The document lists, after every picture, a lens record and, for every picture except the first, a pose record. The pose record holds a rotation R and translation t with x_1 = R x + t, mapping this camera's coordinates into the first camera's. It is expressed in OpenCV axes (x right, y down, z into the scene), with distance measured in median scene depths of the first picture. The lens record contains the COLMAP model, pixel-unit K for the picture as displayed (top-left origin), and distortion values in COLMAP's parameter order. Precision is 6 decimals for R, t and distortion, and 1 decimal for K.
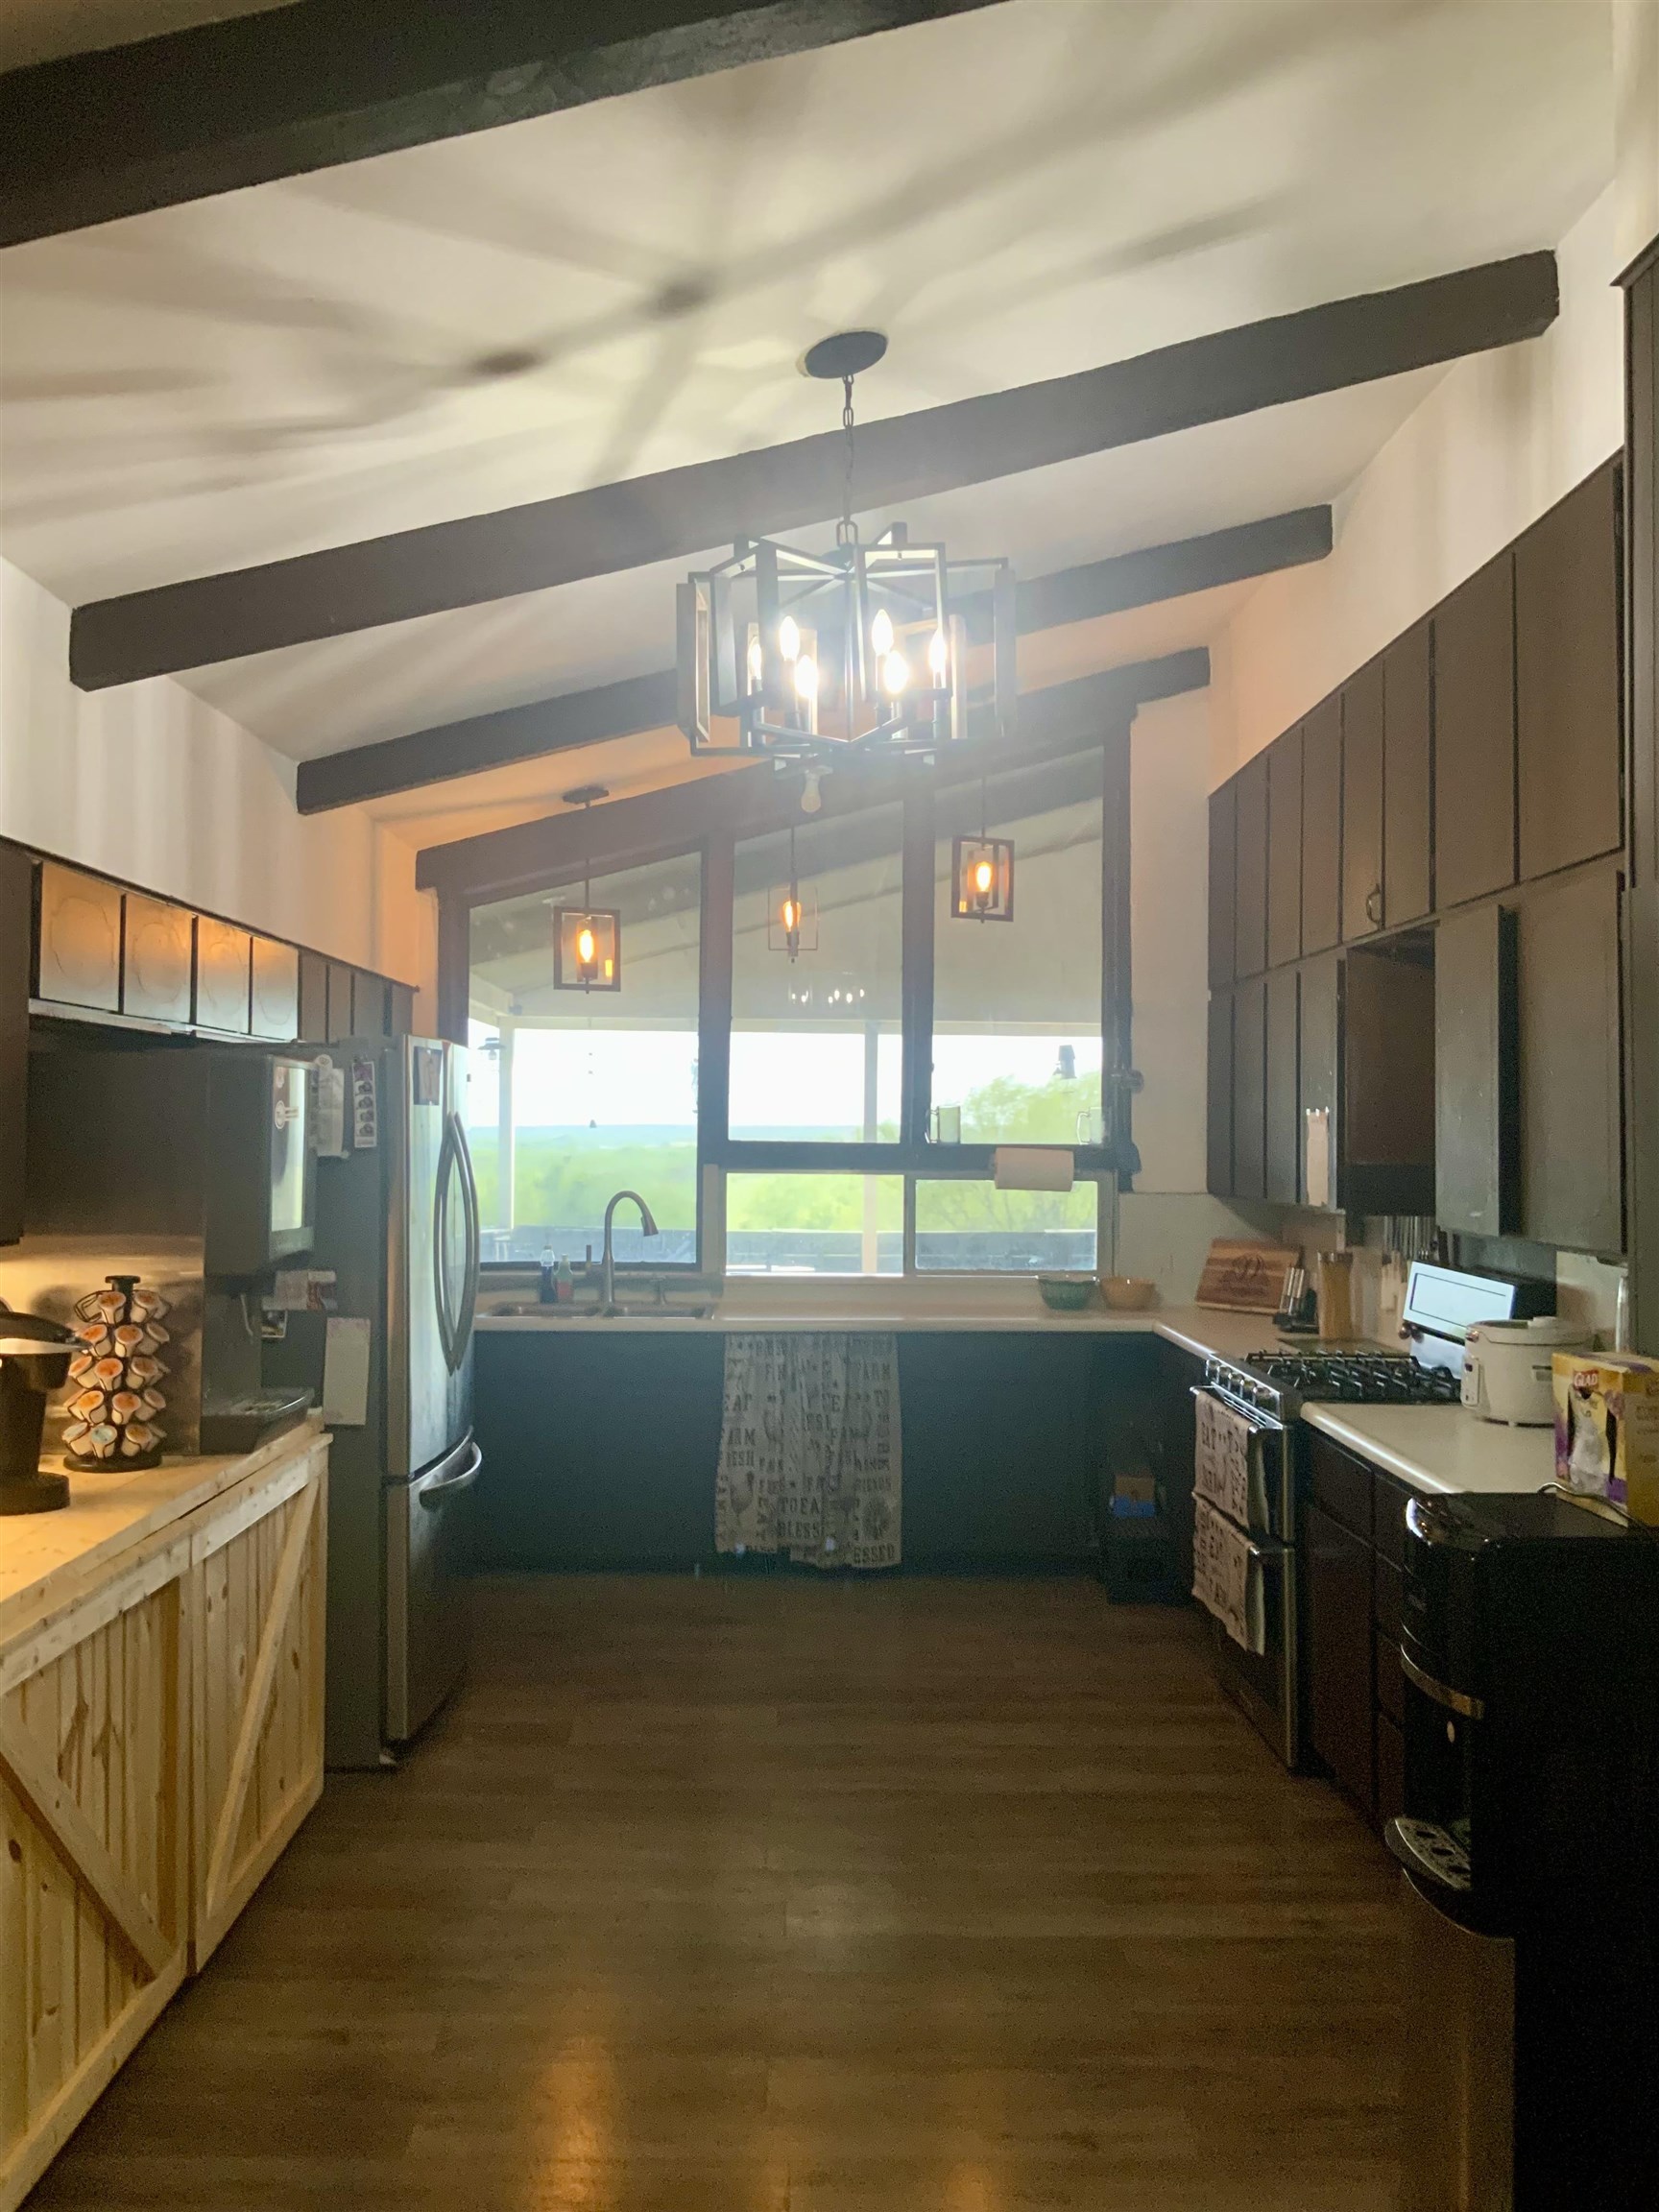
lens RADIAL K [[1811.4, 0, 825.3], [0, 1811.4, 1097.9], [0, 0, 1]] dist [0.122436, -0.268662]
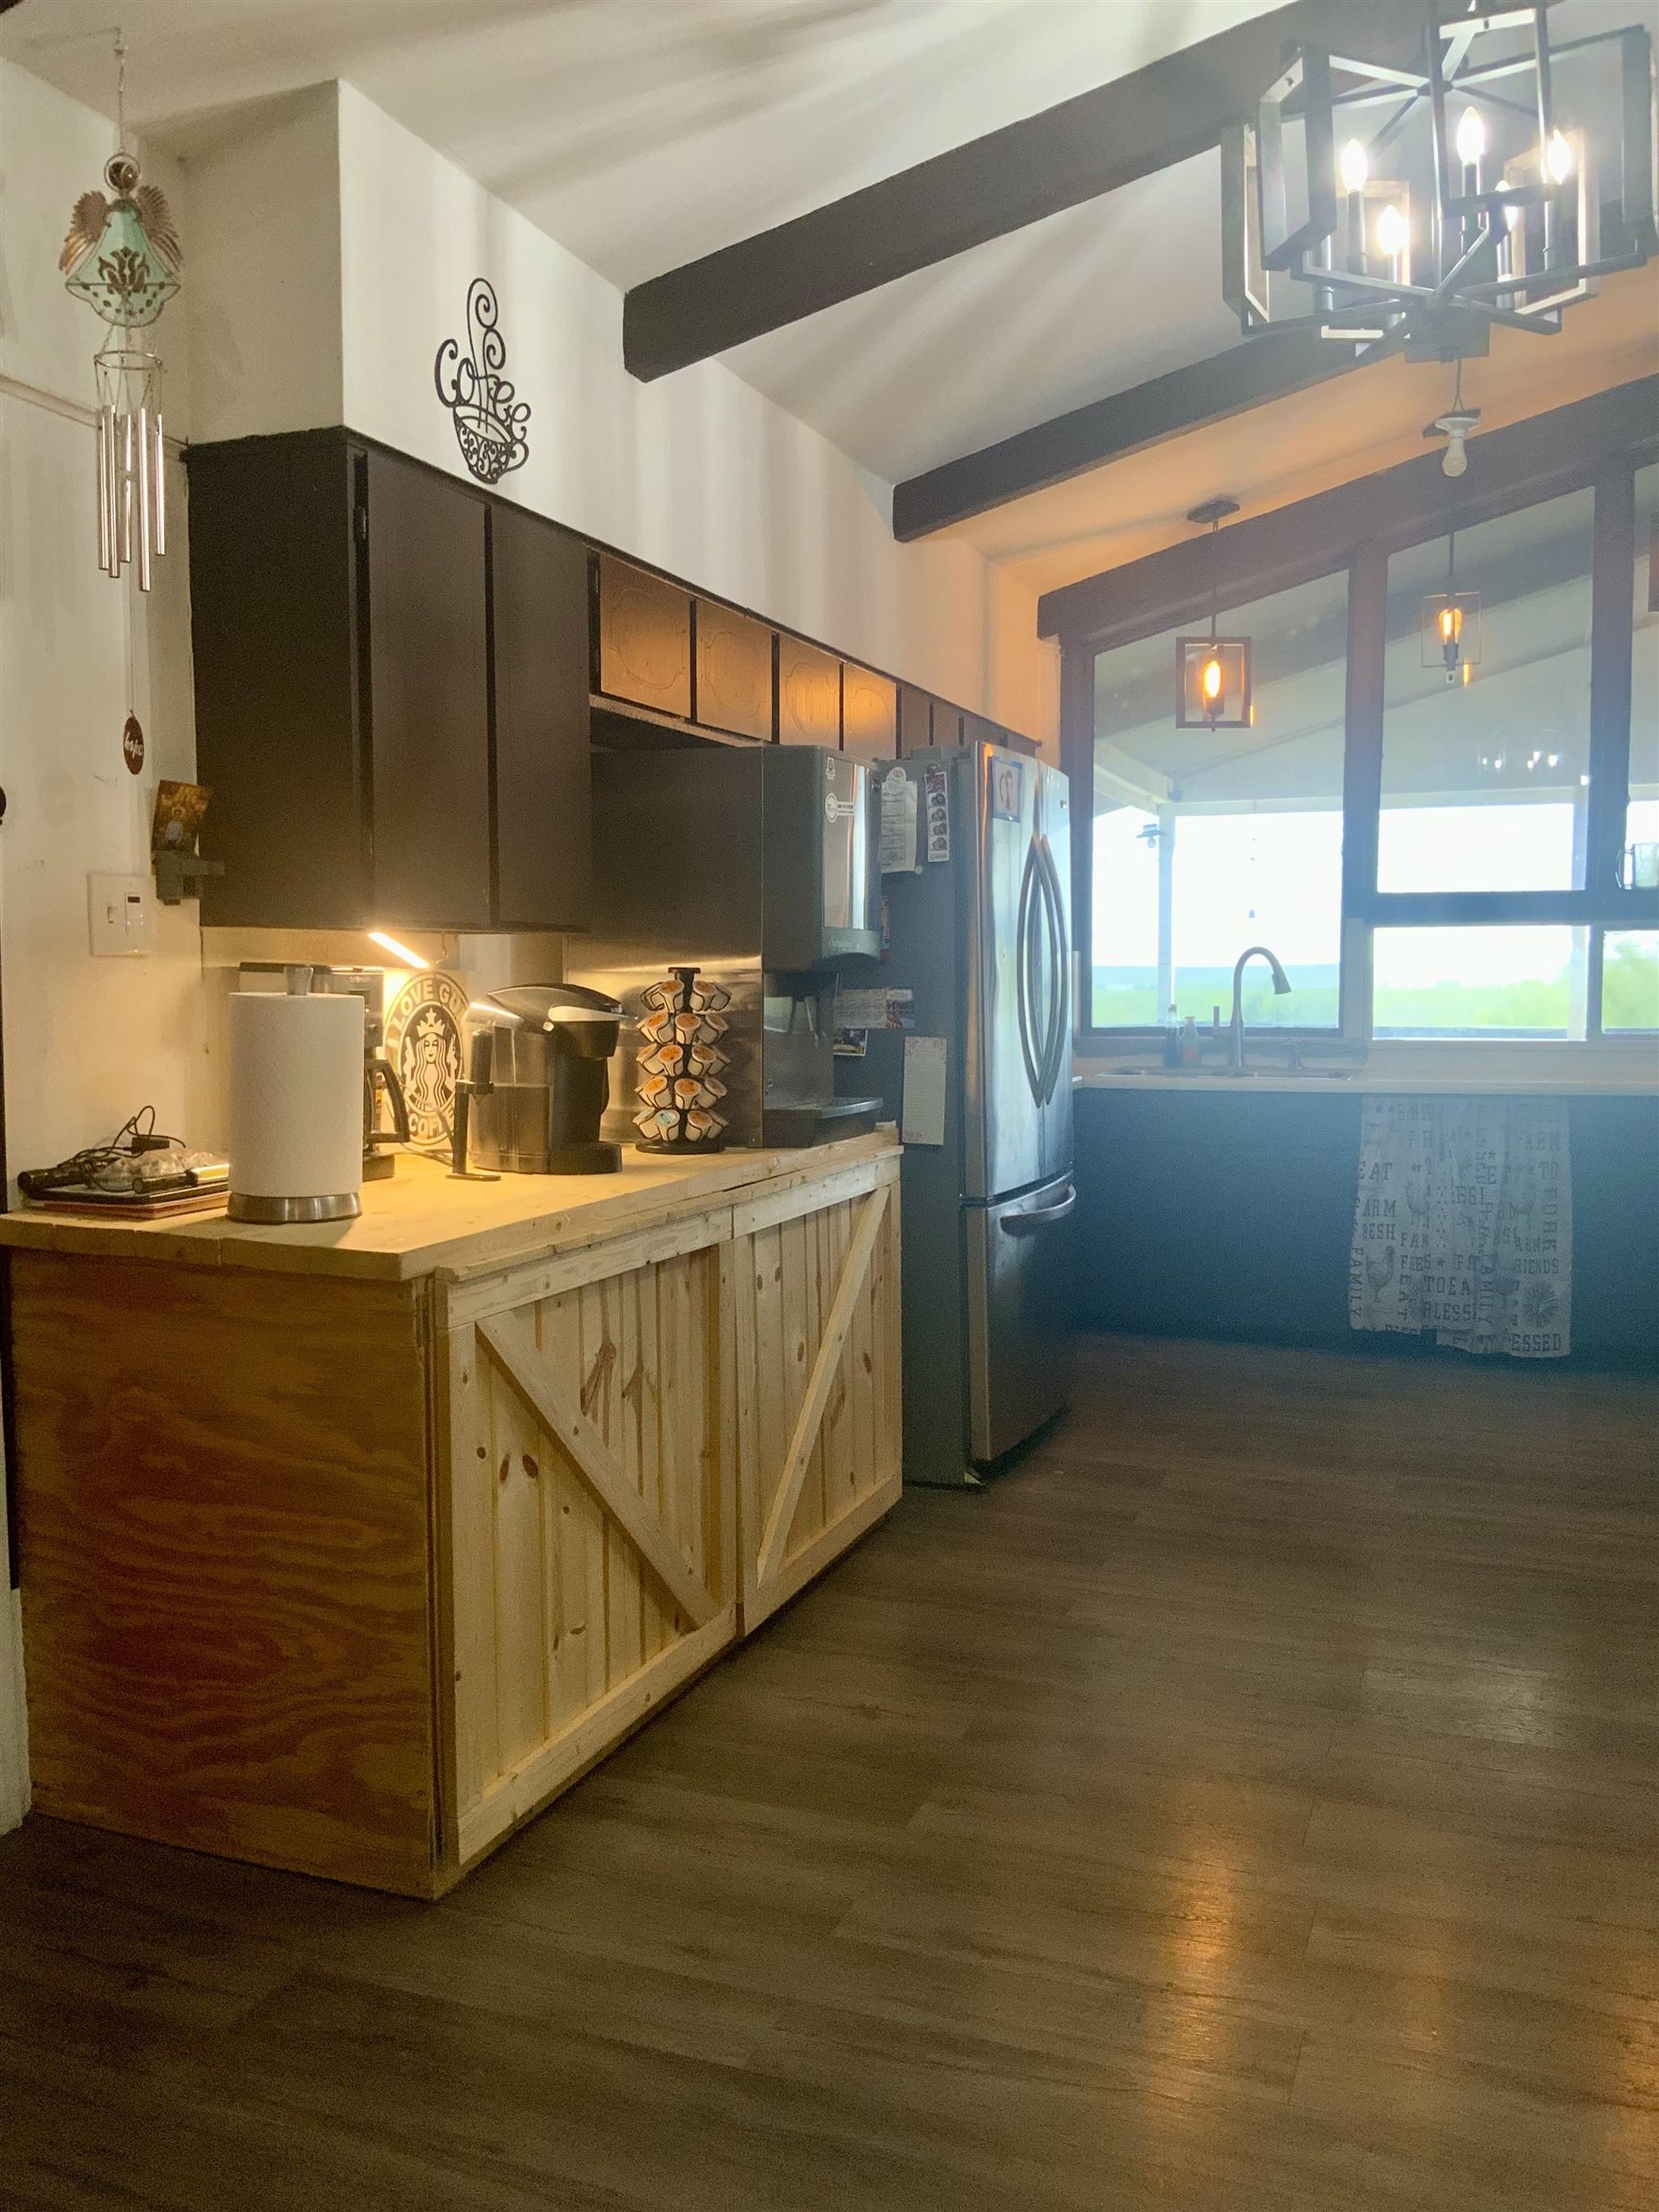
lens RADIAL K [[1811.4, 0, 825.3], [0, 1811.4, 1097.9], [0, 0, 1]] dist [0.122436, -0.268662]
pose [[0.927199, 0.012769, -0.374353, 0.047820], [0.019663, 0.996382, 0.082687, 0.062319], [0.374054, -0.084029, 0.923592, 0.066137]]
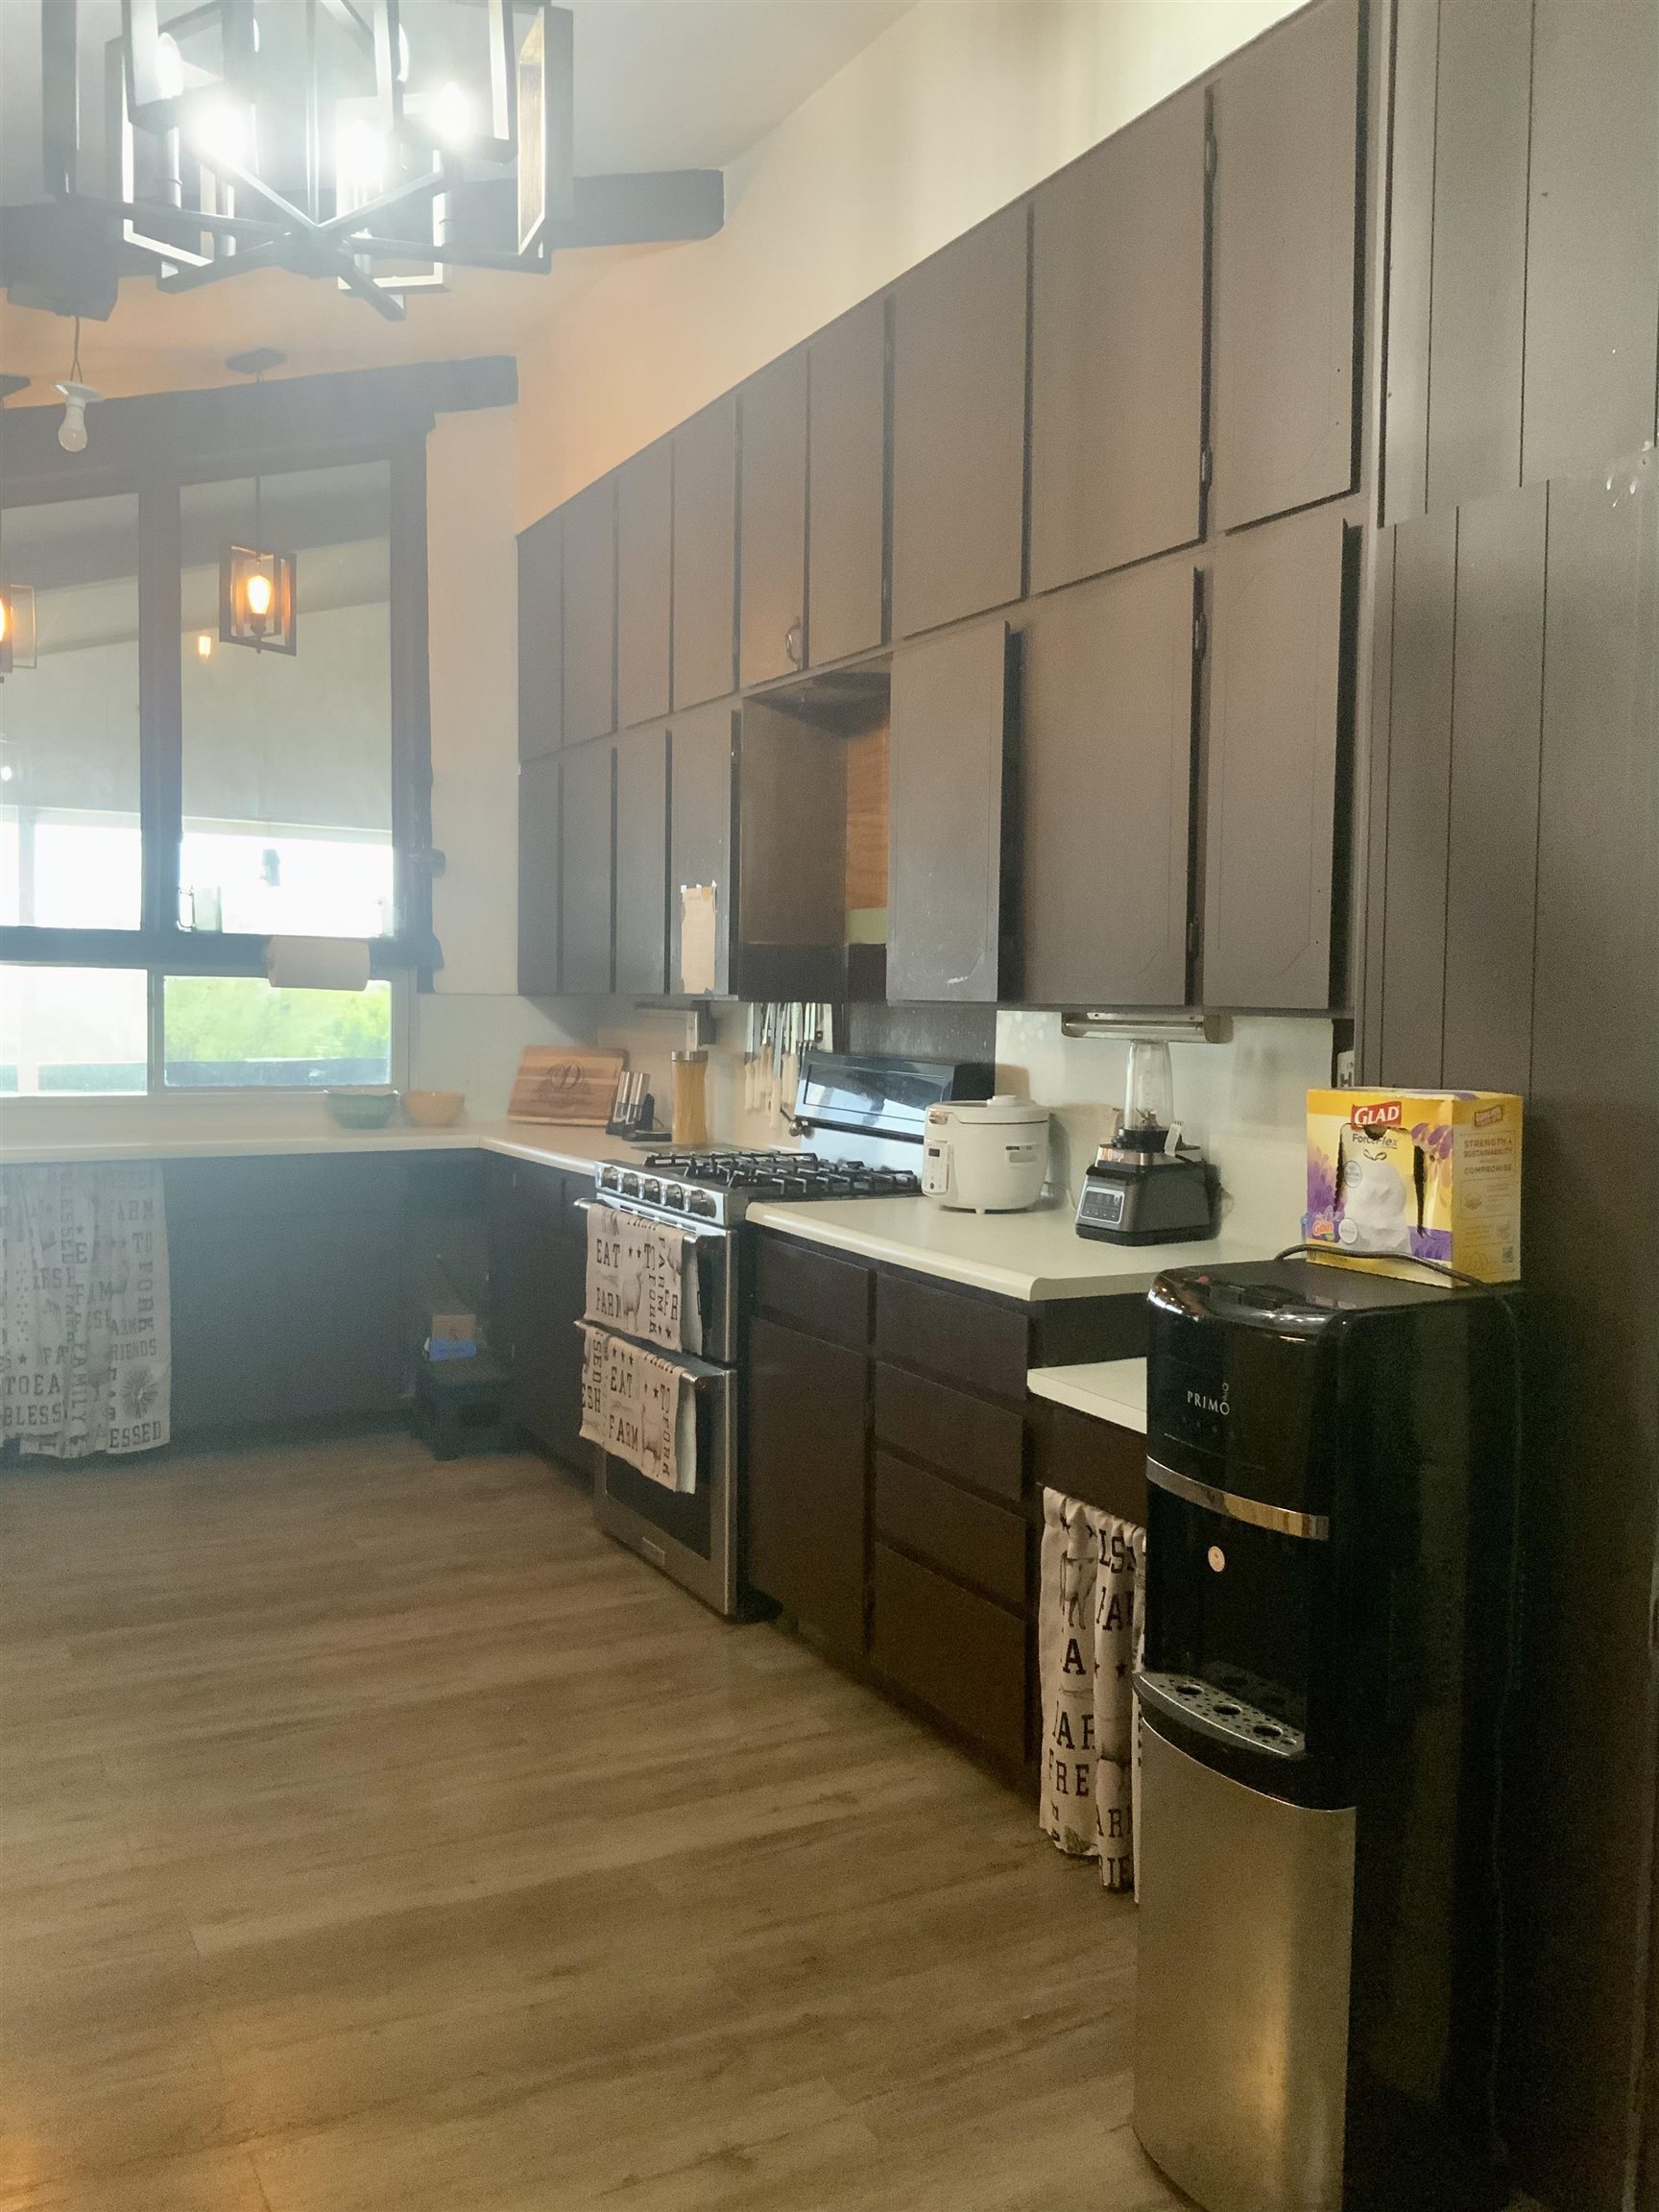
lens RADIAL K [[1811.4, 0, 825.3], [0, 1811.4, 1097.9], [0, 0, 1]] dist [0.122436, -0.268662]
pose [[0.887960, -0.018762, 0.459538, -0.089383], [-0.018373, 0.996923, 0.076204, 0.044307], [-0.459553, -0.076109, 0.884883, 0.197489]]
